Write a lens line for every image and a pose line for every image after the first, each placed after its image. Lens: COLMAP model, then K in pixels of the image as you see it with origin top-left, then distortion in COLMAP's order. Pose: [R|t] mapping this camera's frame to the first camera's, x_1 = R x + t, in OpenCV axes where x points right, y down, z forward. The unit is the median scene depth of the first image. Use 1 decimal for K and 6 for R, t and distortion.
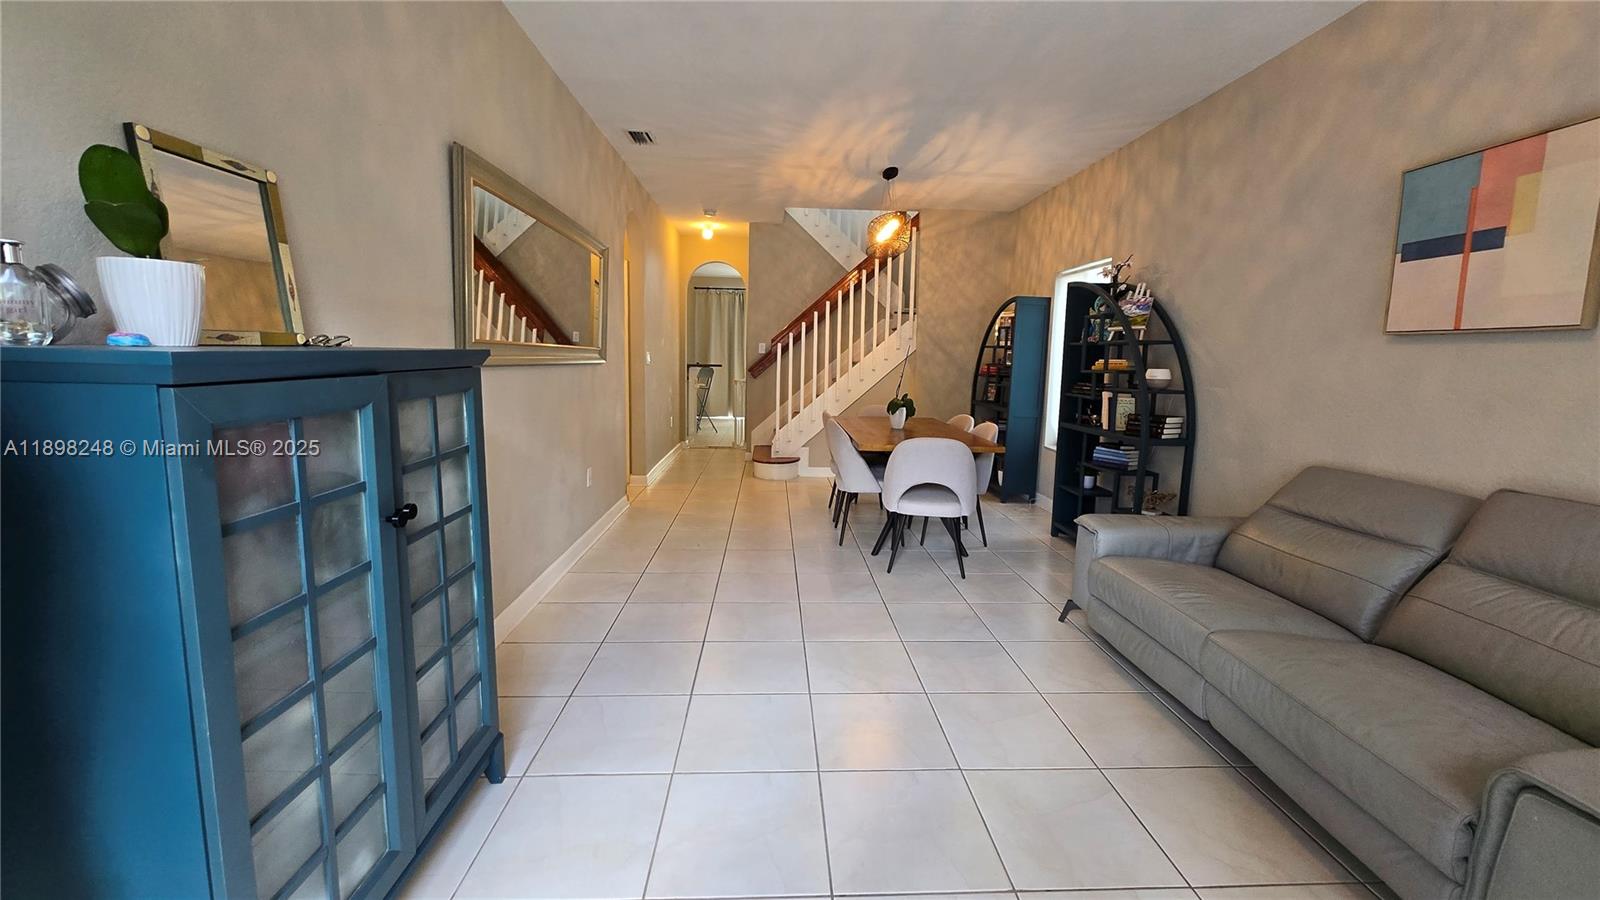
lens RADIAL K [[626.6, 0, 803.7], [0, 626.6, 436.7], [0, 0, 1]] dist [-0.000538, 0.000027]
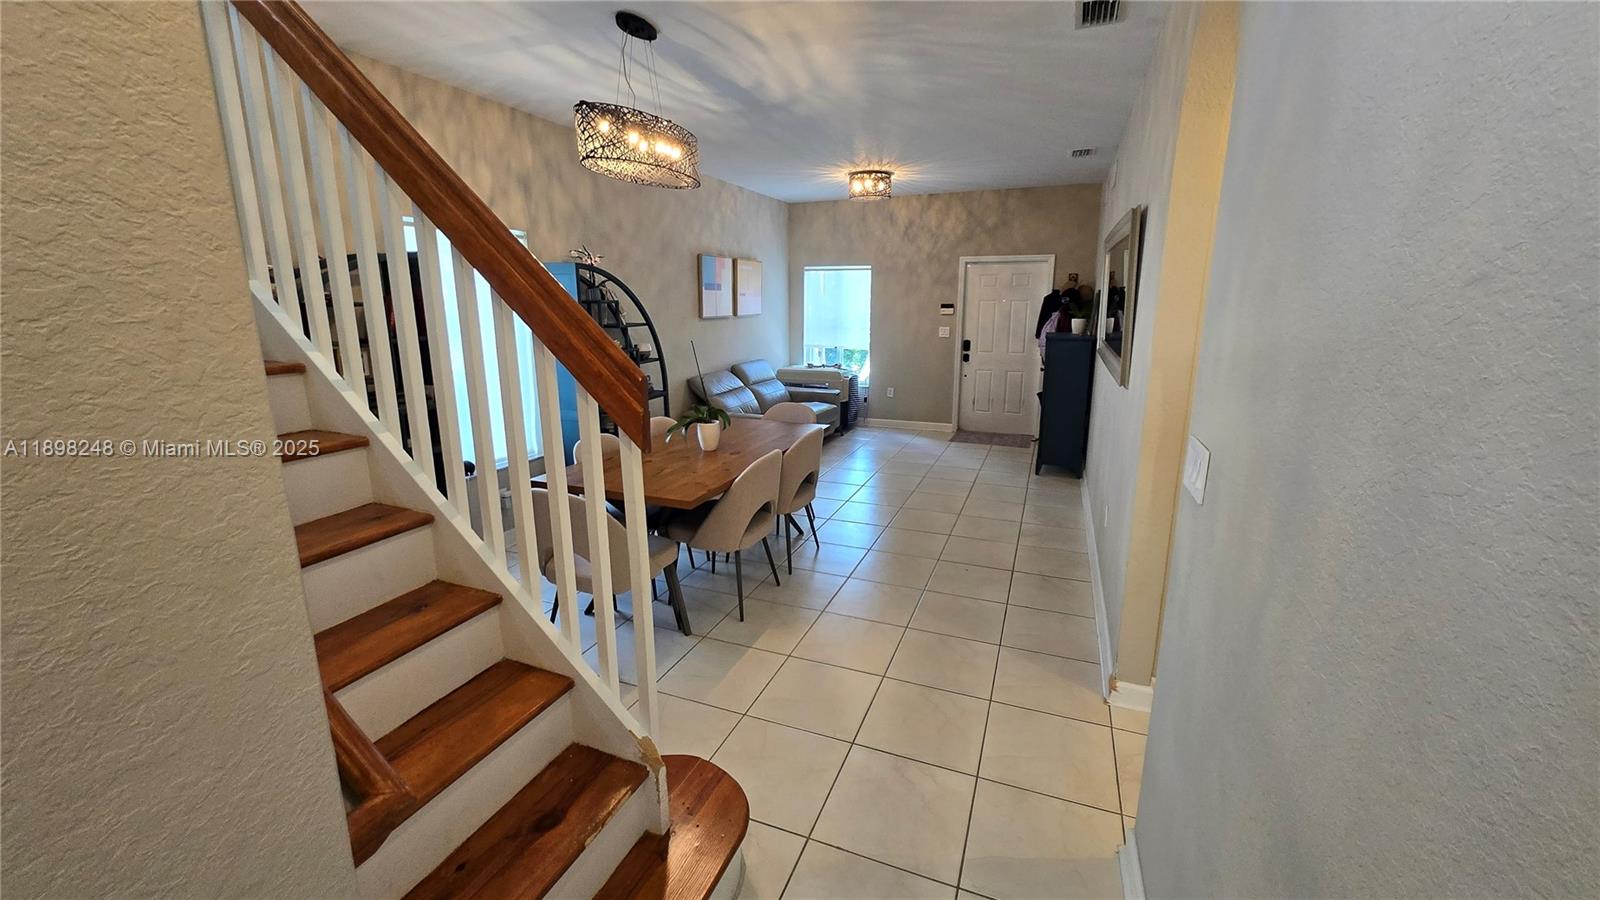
lens RADIAL K [[626.6, 0, 805.6], [0, 626.6, 447.9], [0, 0, 1]] dist [-0.000538, 0.000027]
pose [[-0.907186, -0.116183, 0.404371, -0.309768], [0.036818, 0.935506, 0.351388, -0.320454], [-0.419117, 0.333662, -0.844400, 1.834884]]
